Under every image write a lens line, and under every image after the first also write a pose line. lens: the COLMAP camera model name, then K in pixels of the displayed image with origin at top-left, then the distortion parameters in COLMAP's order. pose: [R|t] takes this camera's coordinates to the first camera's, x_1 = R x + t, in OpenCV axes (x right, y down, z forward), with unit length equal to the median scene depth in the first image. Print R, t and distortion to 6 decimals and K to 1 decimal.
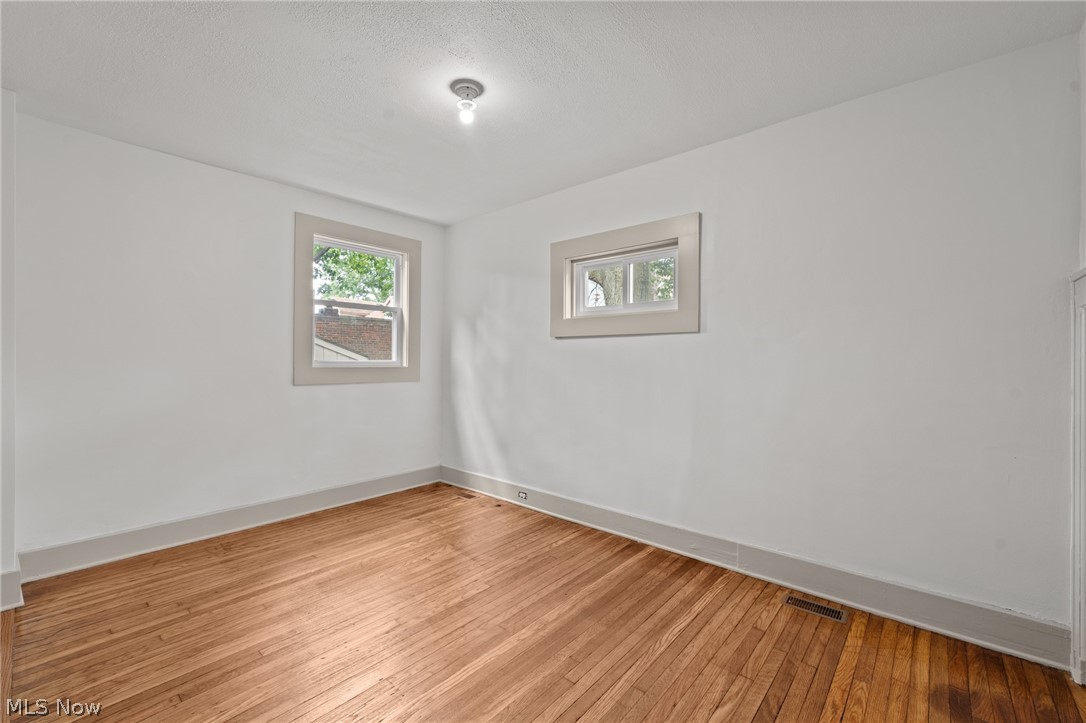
lens RADIAL K [[457.7, 0, 544.5], [0, 457.7, 359.2], [0, 0, 1]] dist [-0.002766, -0.000083]
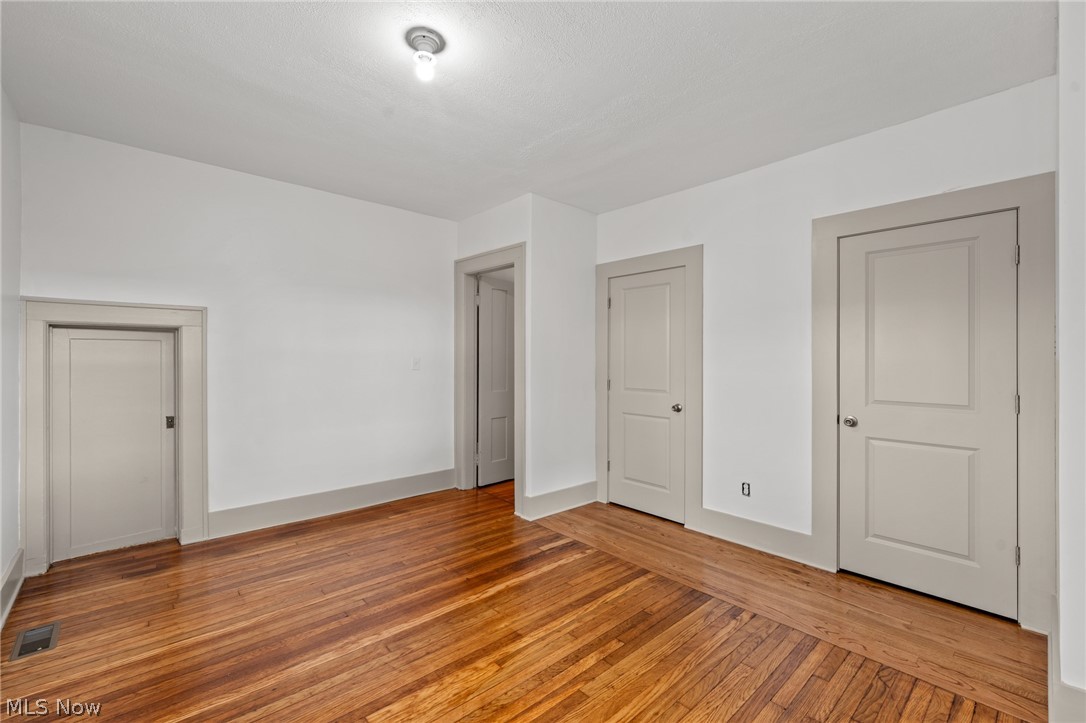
lens RADIAL K [[457.7, 0, 540.4], [0, 457.7, 359.2], [0, 0, 1]] dist [-0.002766, -0.000083]
pose [[-0.992777, -0.010665, 0.119501, -0.504173], [-0.010414, 0.999942, 0.002725, -0.007724], [-0.119523, 0.001461, -0.992830, 1.879177]]
